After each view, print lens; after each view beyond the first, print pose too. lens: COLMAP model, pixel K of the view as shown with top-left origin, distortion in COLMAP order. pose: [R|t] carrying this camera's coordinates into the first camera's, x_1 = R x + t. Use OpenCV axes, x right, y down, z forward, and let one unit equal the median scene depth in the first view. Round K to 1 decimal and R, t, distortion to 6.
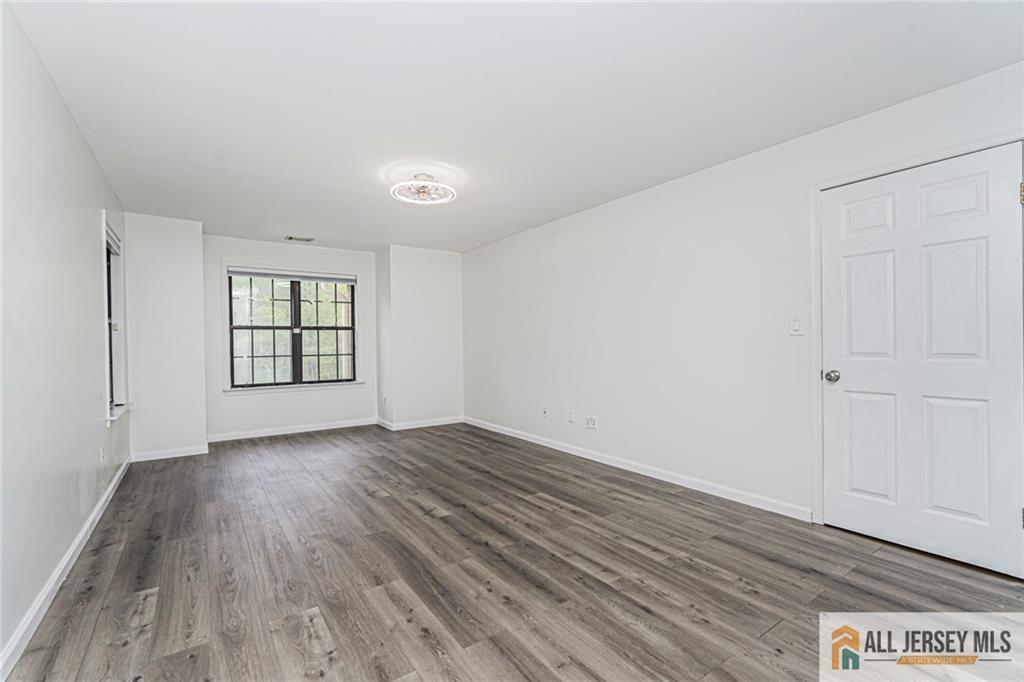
lens RADIAL K [[452.9, 0, 513.3], [0, 452.9, 347.6], [0, 0, 1]] dist [-0.011769, 0.007733]
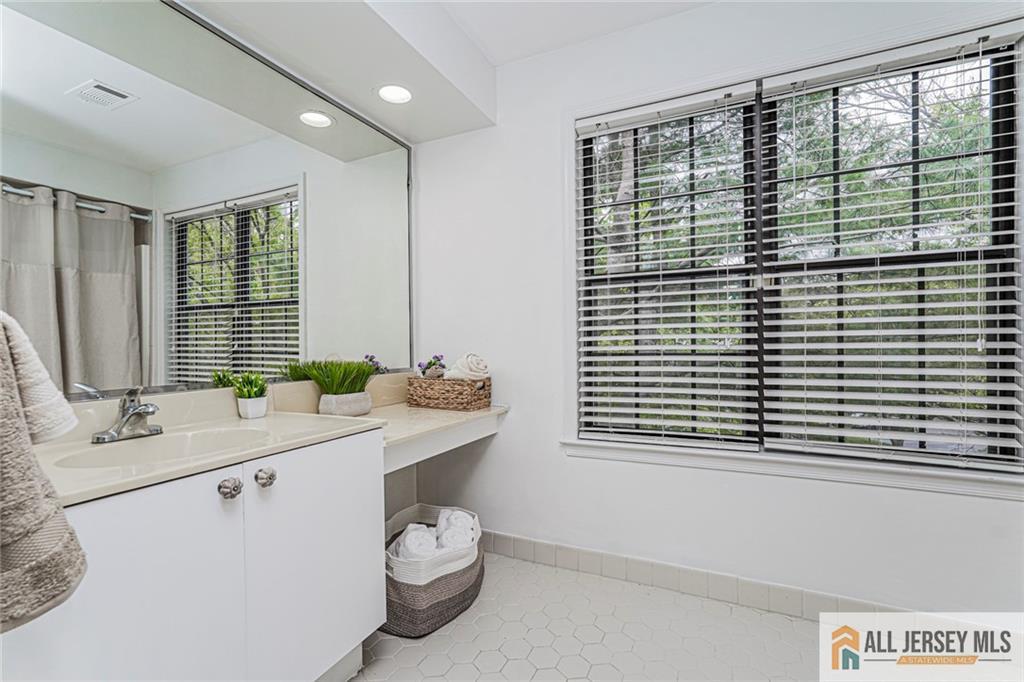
lens RADIAL K [[452.9, 0, 508.3], [0, 452.9, 344.5], [0, 0, 1]] dist [-0.011769, 0.007733]
pose [[0.486606, 0.008317, -0.873582, -0.311657], [-0.004793, 0.999965, 0.006851, 0.006880], [0.873609, 0.000853, 0.486629, 0.743208]]
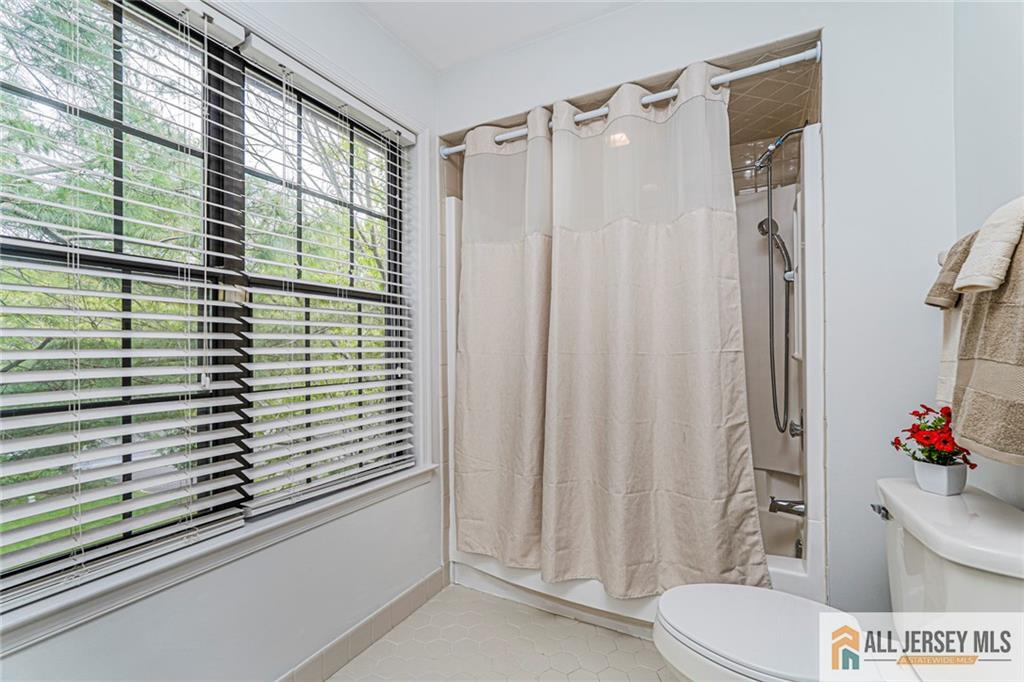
lens RADIAL K [[452.9, 0, 506.5], [0, 452.9, 343.7], [0, 0, 1]] dist [-0.011769, 0.007733]
pose [[0.894046, 0.008796, 0.447889, -0.488982], [0.002096, 0.999714, -0.023817, -0.005130], [-0.447970, 0.022232, 0.893772, 0.779444]]
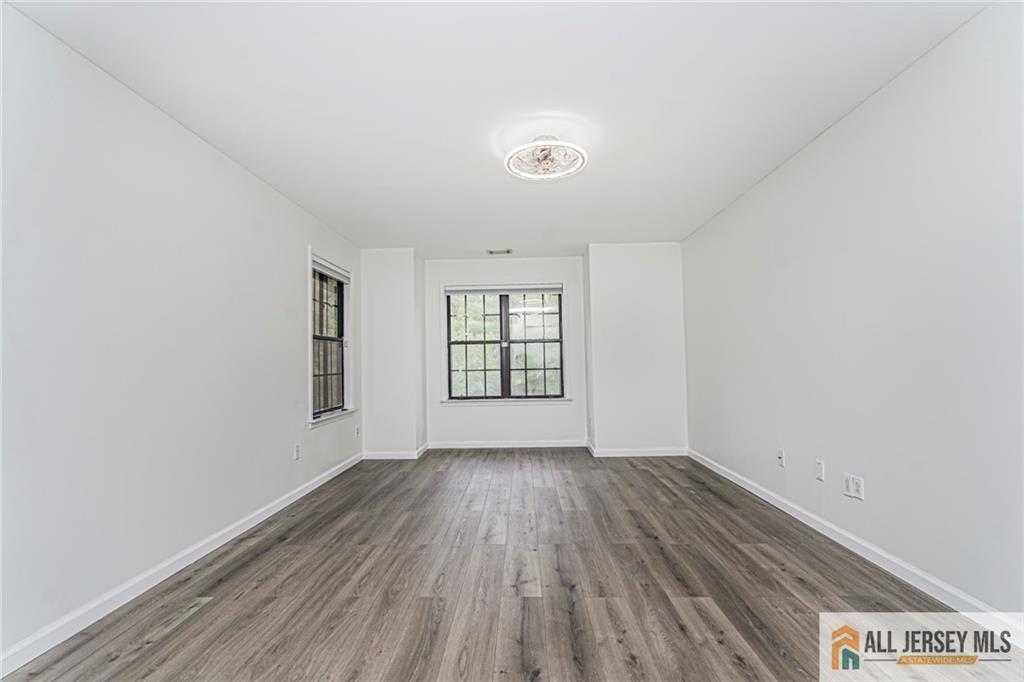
lens RADIAL K [[452.9, 0, 510.9], [0, 452.9, 349.6], [0, 0, 1]] dist [-0.011769, 0.007733]
pose [[0.804731, -0.021260, -0.593258, 0.130727], [0.002380, 0.999466, -0.032588, 0.006858], [0.593634, 0.024813, 0.804352, 0.218943]]
